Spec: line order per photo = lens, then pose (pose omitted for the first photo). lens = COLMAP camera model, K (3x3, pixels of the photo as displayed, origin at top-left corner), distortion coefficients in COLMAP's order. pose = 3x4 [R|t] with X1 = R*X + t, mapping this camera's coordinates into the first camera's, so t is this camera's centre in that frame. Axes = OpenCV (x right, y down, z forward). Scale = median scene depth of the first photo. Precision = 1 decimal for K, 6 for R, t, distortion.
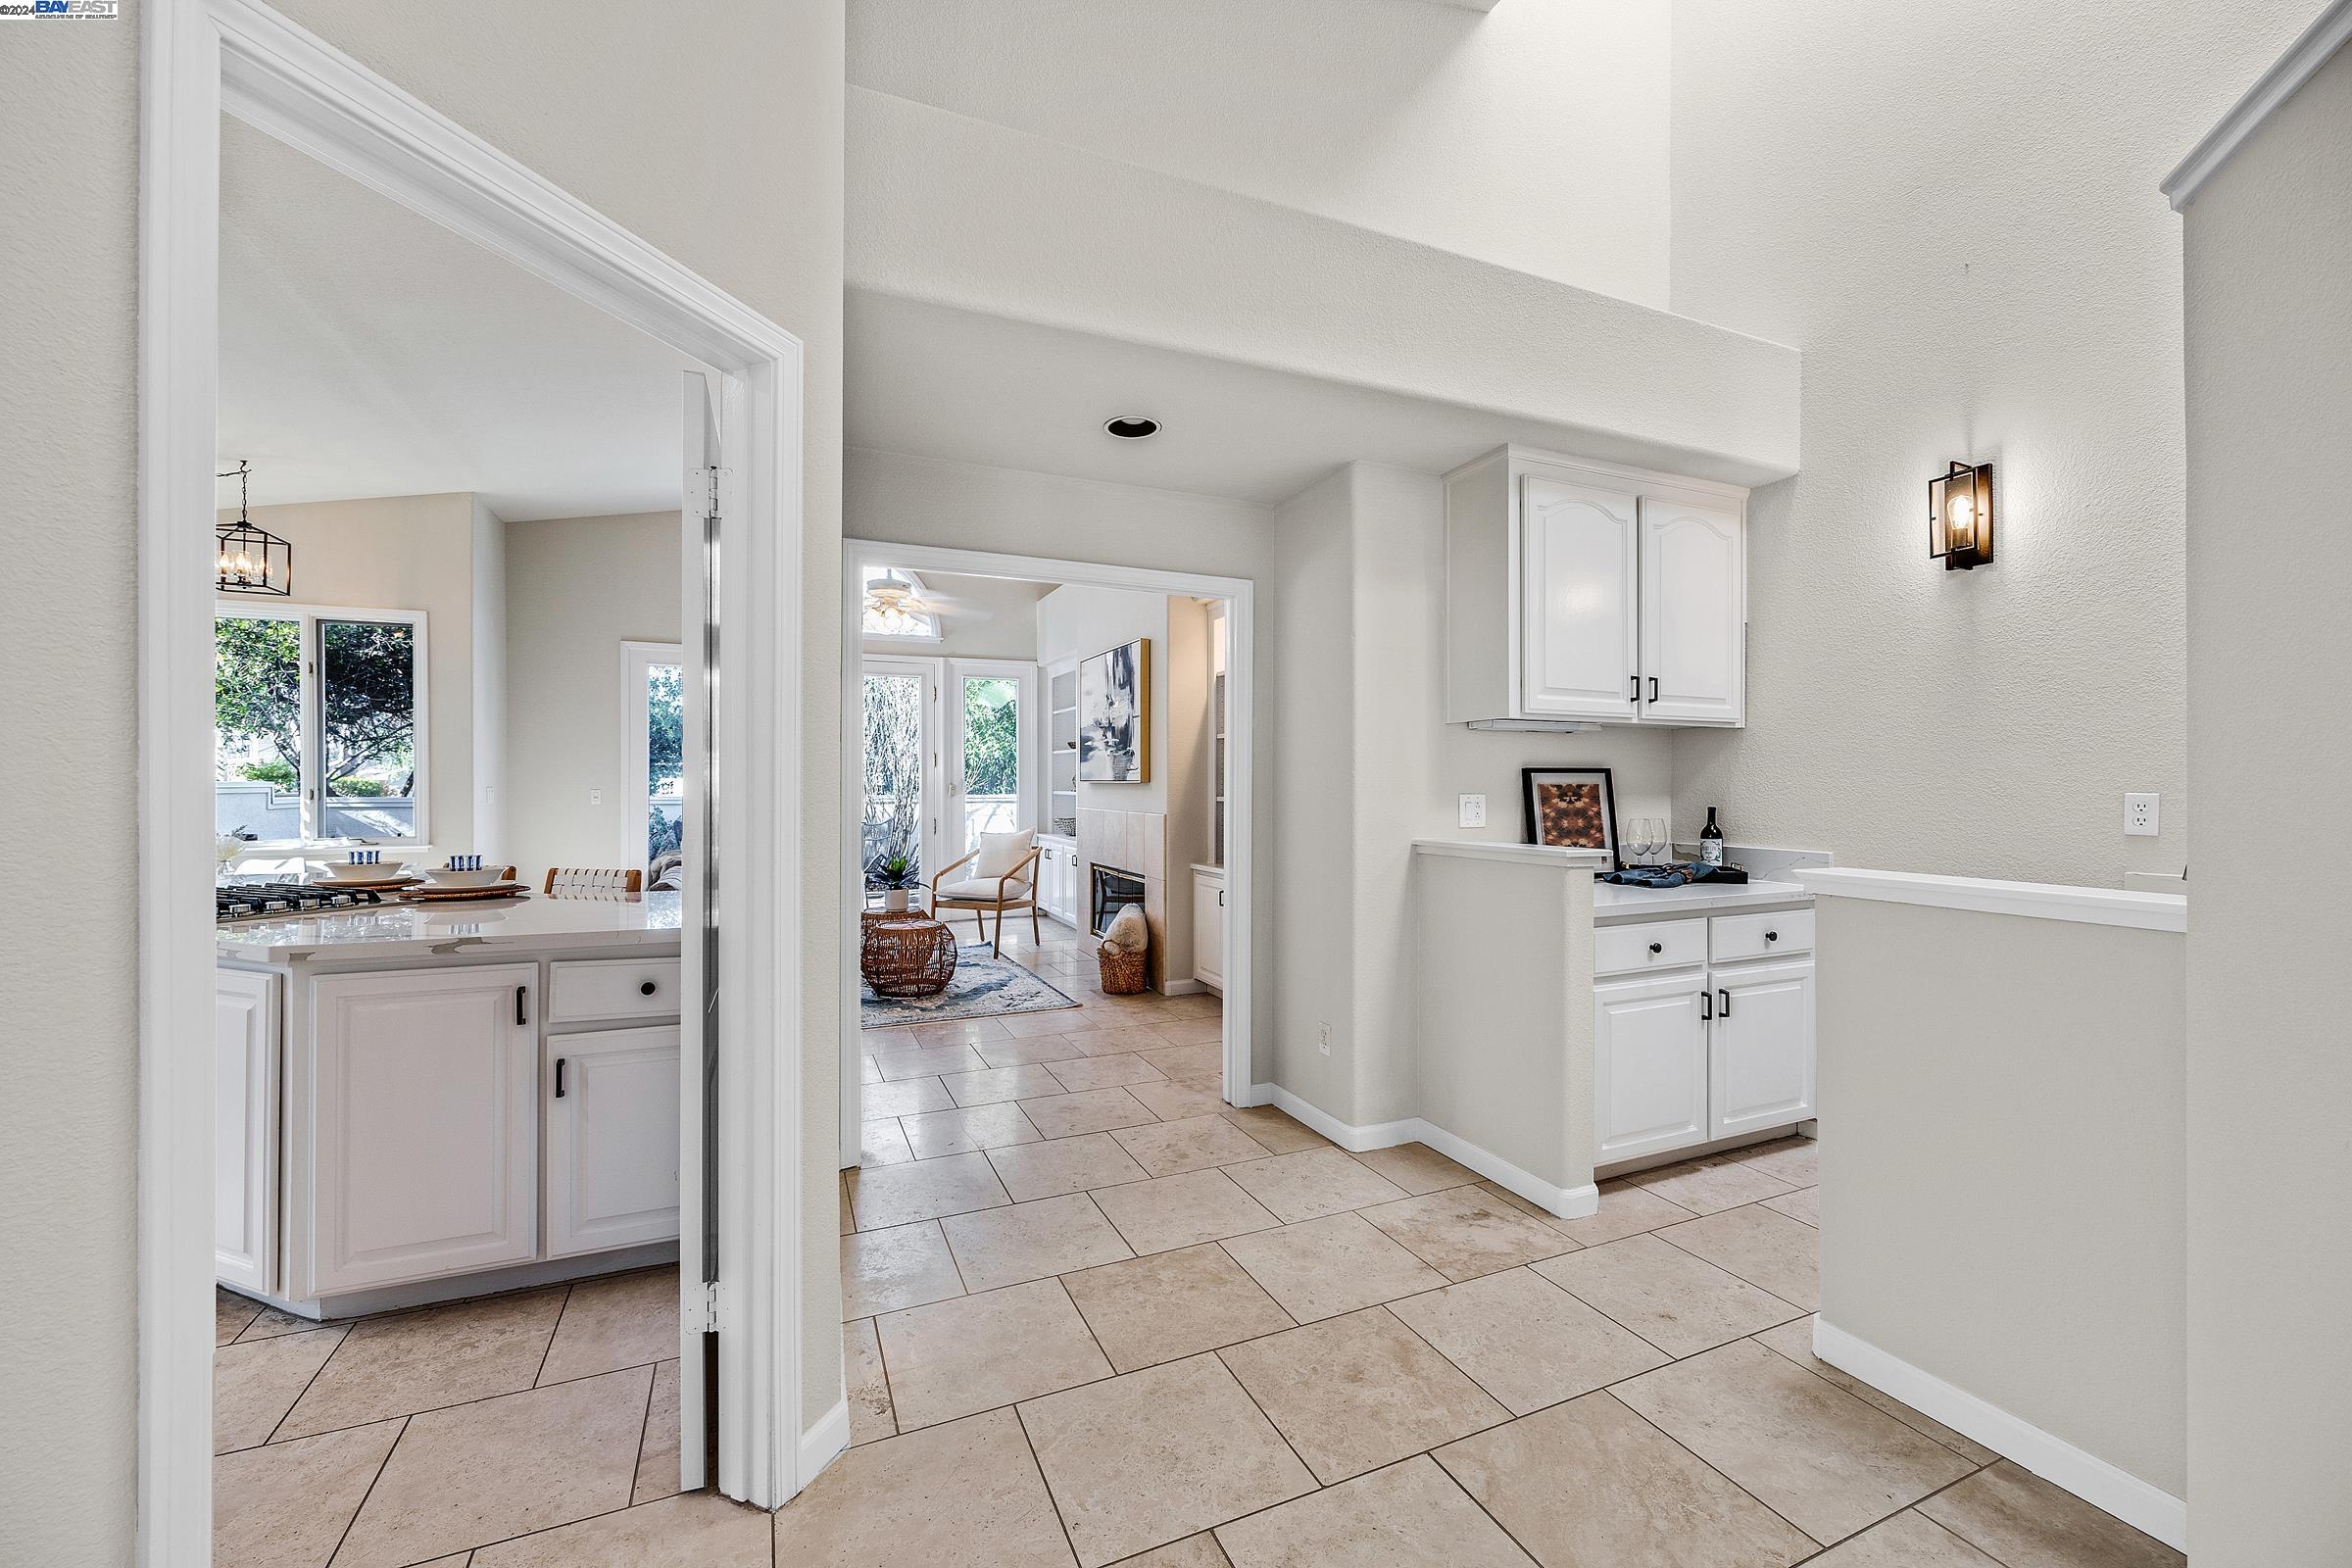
lens RADIAL K [[940.7, 0, 1170.4], [0, 940.7, 787.3], [0, 0, 1]] dist [-0.003655, -0.001020]
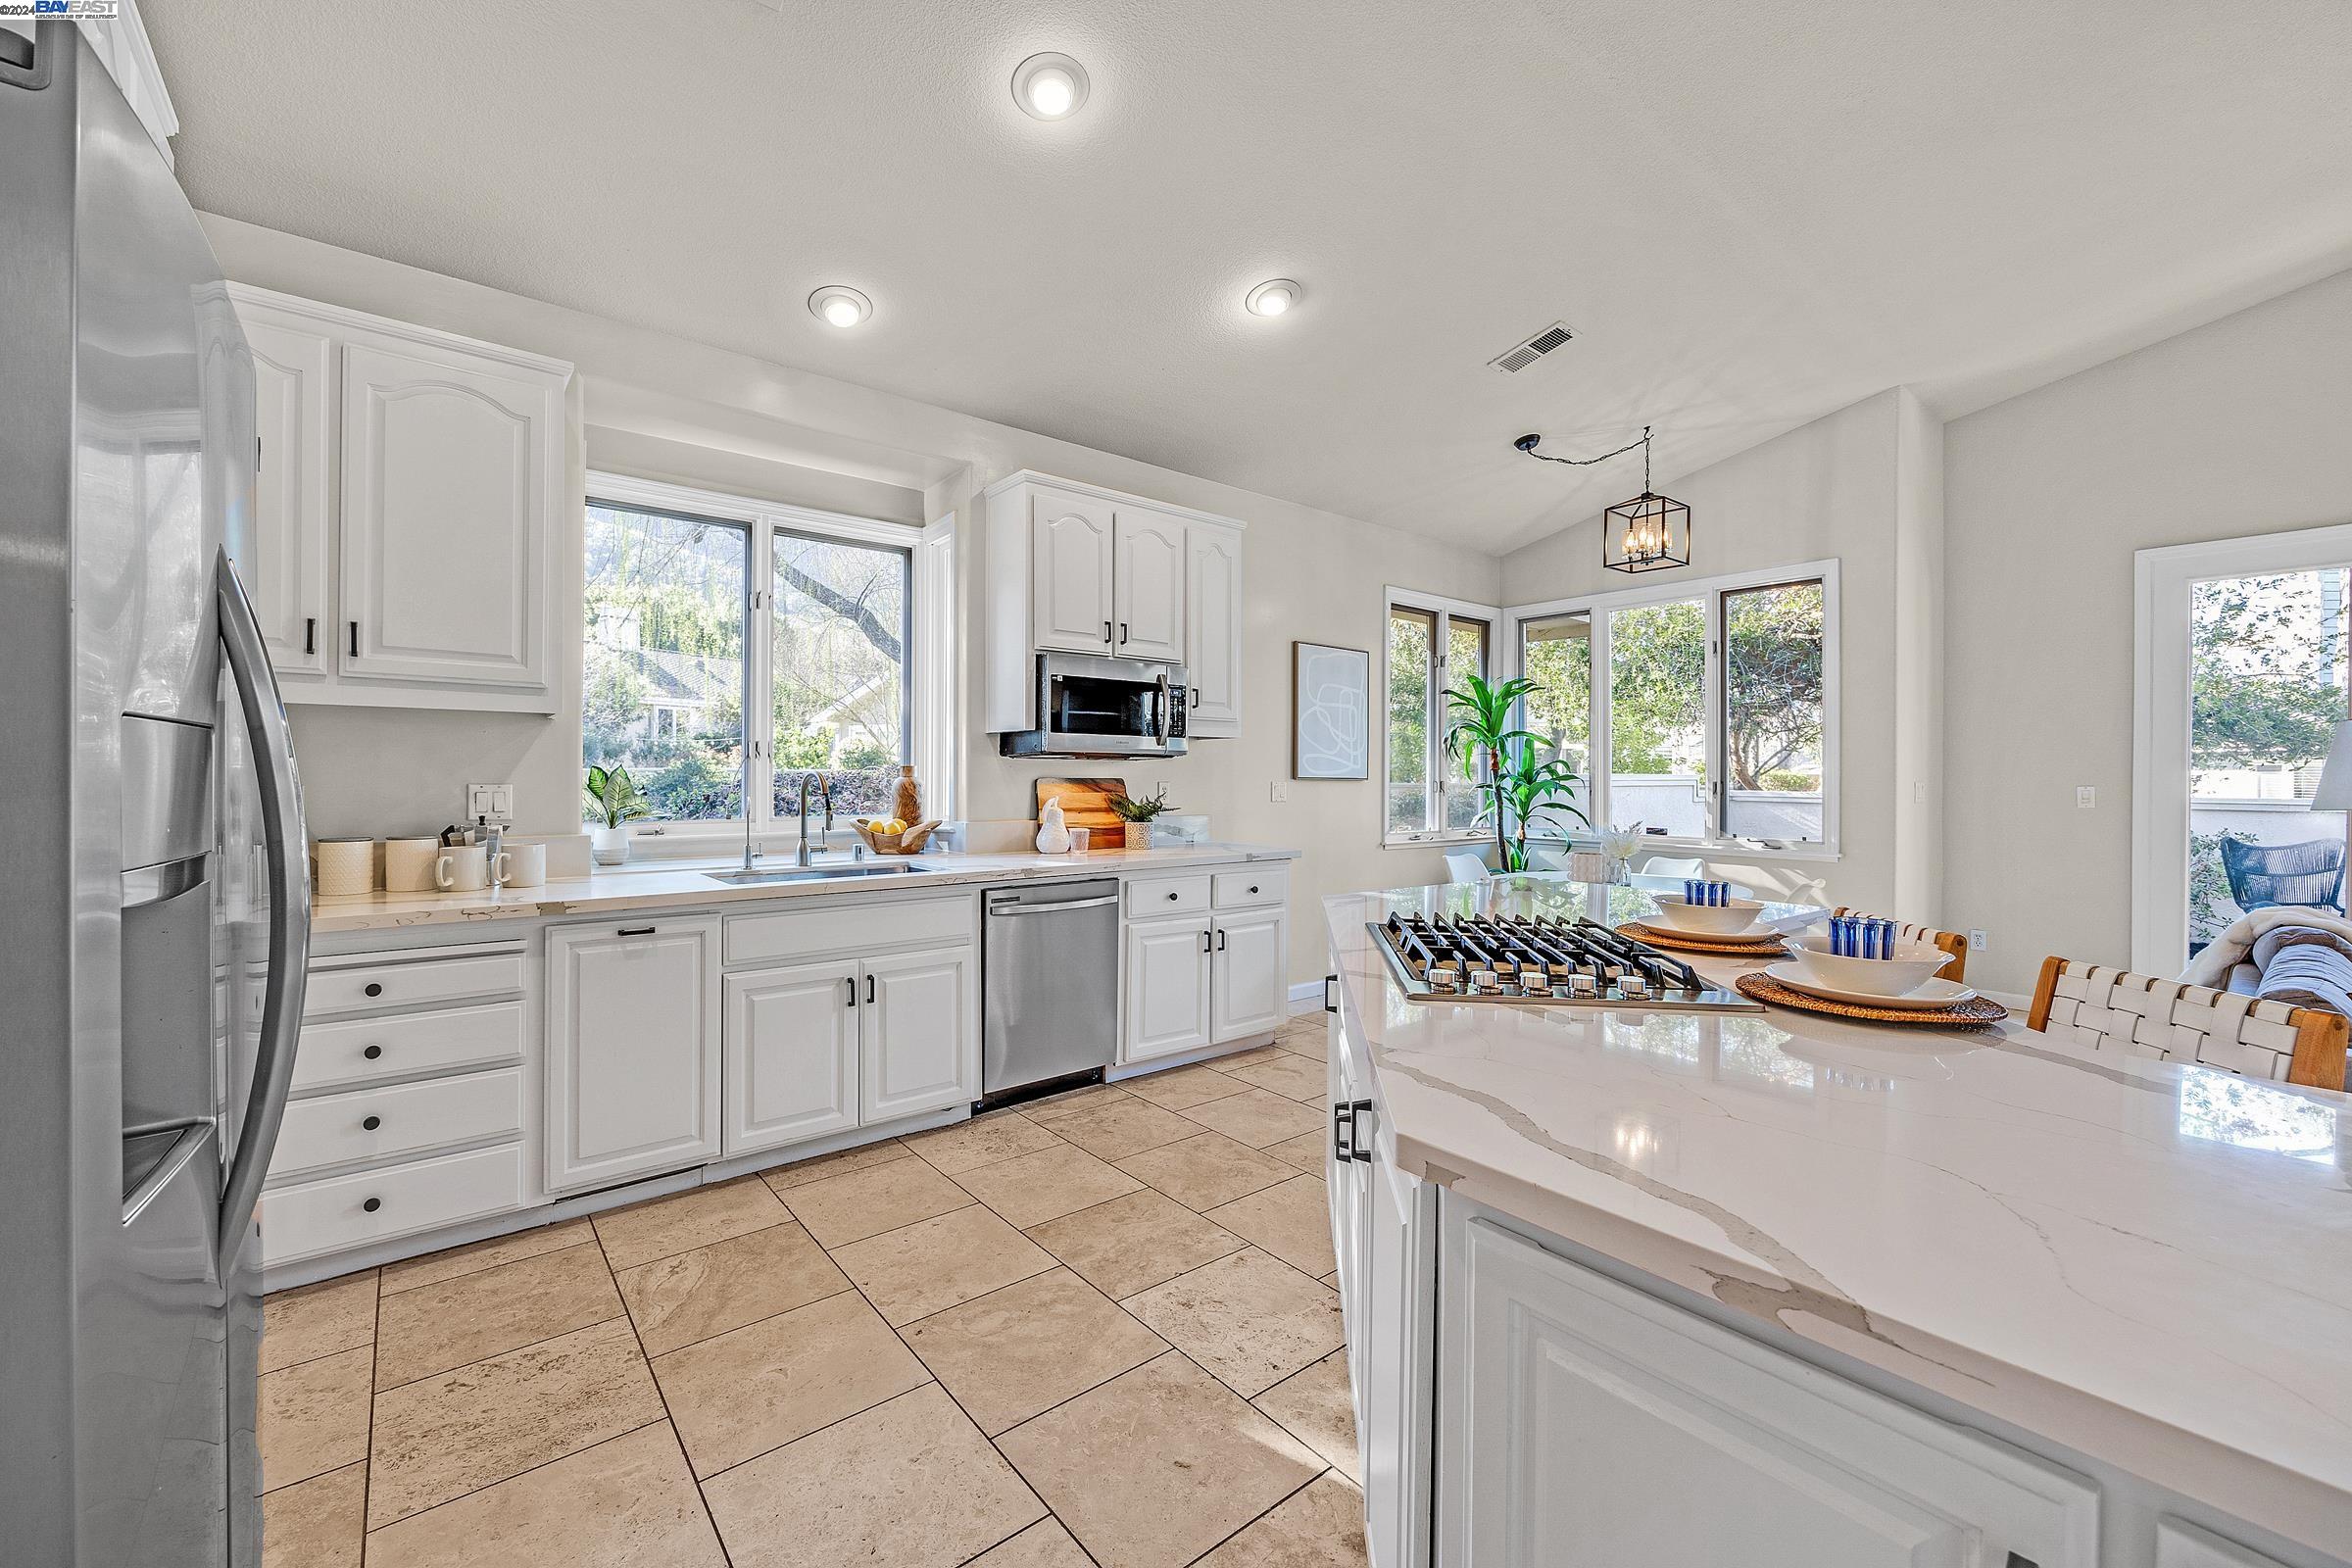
lens RADIAL K [[940.7, 0, 1171.1], [0, 940.7, 782.7], [0, 0, 1]] dist [-0.003655, -0.001020]
pose [[0.267103, 0.008212, -0.963633, -0.211067], [-0.005938, 0.999959, 0.006875, 0.000403], [0.963650, 0.003886, 0.267140, 0.293167]]
